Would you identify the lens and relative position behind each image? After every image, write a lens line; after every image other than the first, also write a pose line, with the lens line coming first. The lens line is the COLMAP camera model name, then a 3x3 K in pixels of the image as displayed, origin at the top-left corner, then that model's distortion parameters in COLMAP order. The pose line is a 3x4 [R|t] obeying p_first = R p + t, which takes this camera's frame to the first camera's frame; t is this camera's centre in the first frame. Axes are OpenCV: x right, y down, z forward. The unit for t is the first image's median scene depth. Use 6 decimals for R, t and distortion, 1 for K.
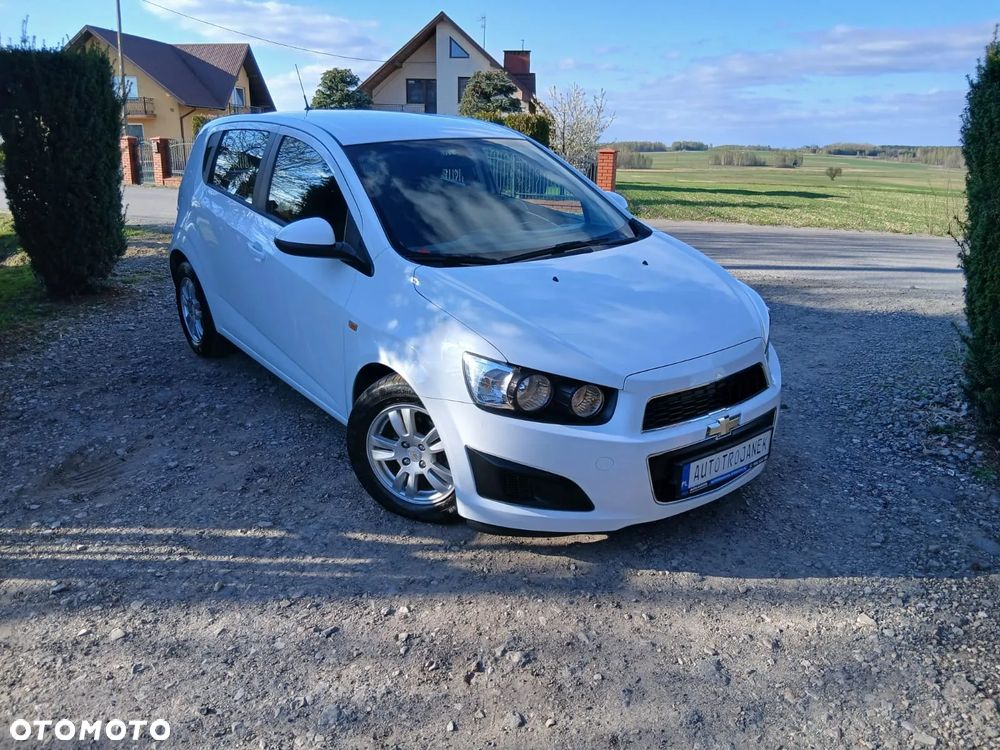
lens RADIAL K [[759.1, 0, 494.8], [0, 759.1, 371.7], [0, 0, 1]] dist [0.056471, -0.111232]
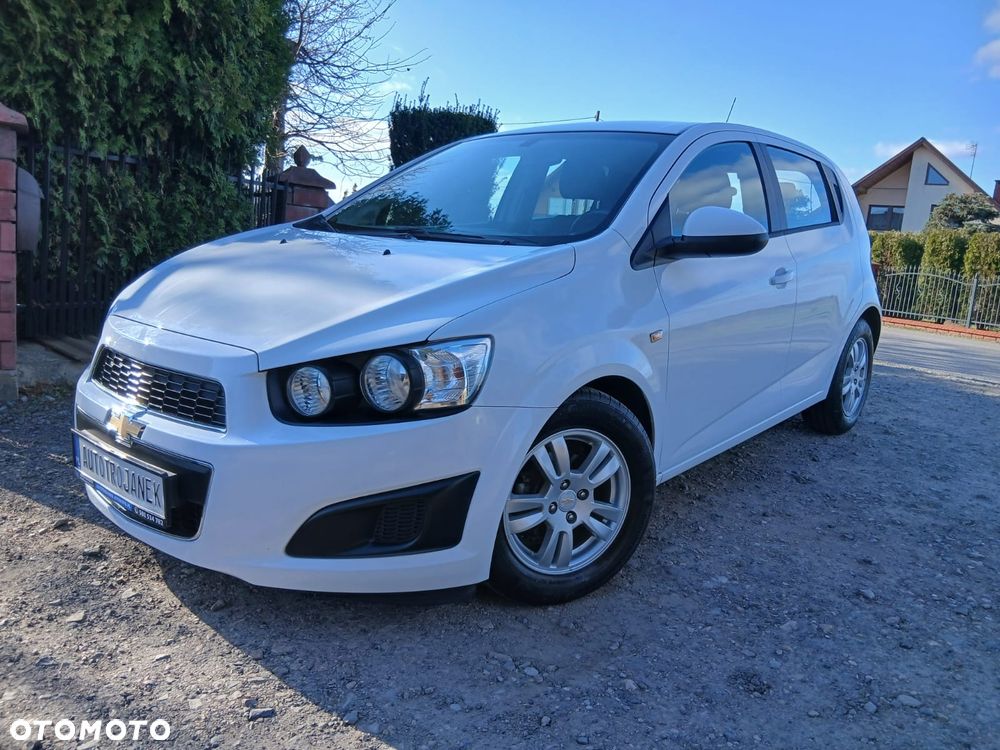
lens RADIAL K [[759.1, 0, 497.1], [0, 759.1, 368.5], [0, 0, 1]] dist [0.056471, -0.111232]
pose [[0.843543, 0.139508, -0.518625, 0.129203], [-0.221322, 0.970162, -0.099010, 0.035273], [0.489338, 0.198302, 0.849250, 0.238997]]
